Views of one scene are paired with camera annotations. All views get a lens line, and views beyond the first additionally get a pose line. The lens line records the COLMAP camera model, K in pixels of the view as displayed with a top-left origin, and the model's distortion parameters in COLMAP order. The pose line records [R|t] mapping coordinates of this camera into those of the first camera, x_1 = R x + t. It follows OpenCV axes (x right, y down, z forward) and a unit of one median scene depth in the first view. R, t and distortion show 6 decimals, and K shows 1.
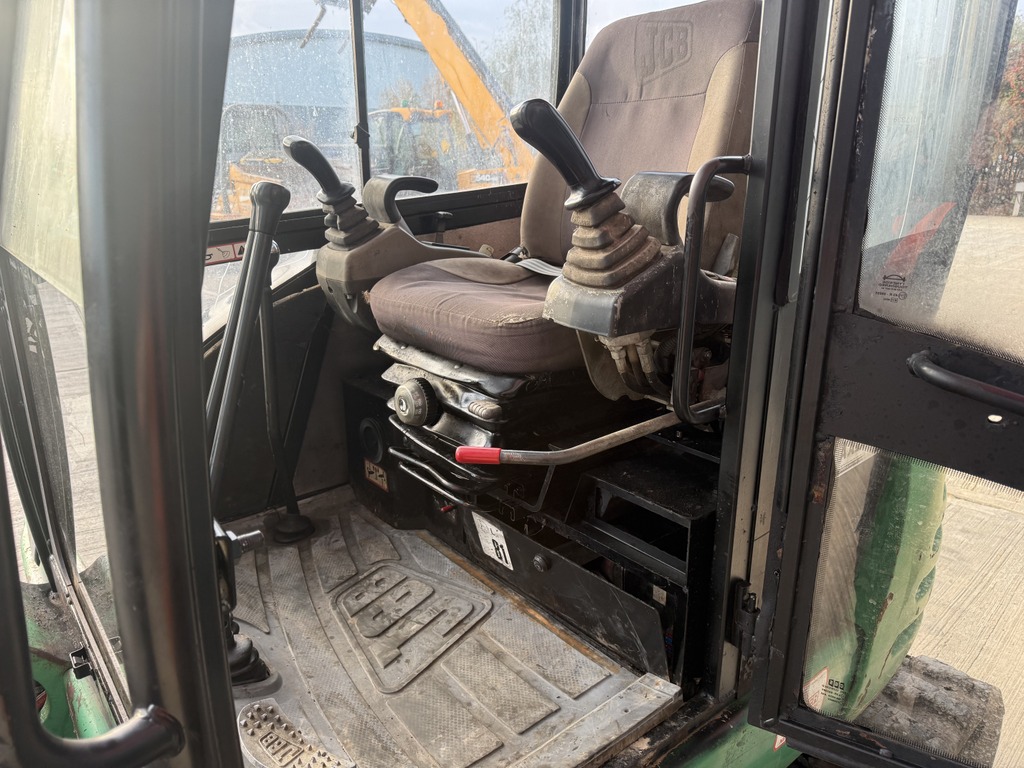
lens RADIAL K [[694.7, 0, 512.0], [0, 694.7, 384.0], [0, 0, 1]] dist [0.027382, -0.000276]
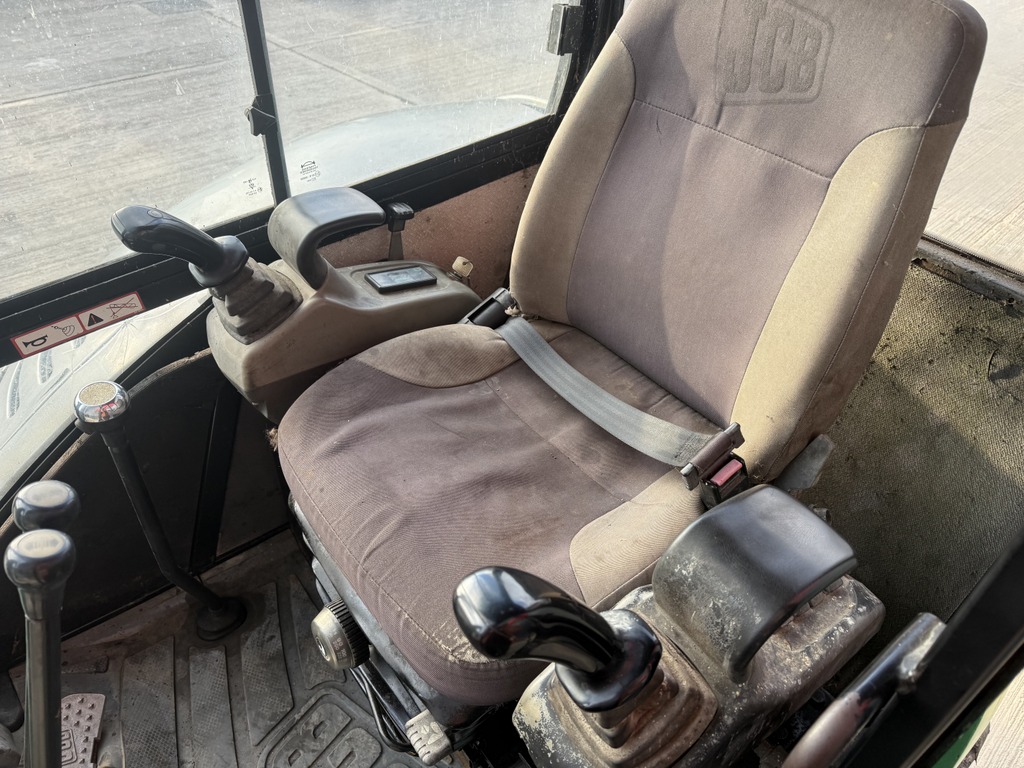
lens RADIAL K [[722.0, 0, 505.9], [0, 722.0, 385.9], [0, 0, 1]] dist [0.021079, -0.023323]
pose [[0.998818, 0.048564, -0.001898, 0.017471], [-0.043952, 0.919246, 0.391223, -0.425474], [0.020744, -0.390678, 0.920294, 0.337008]]
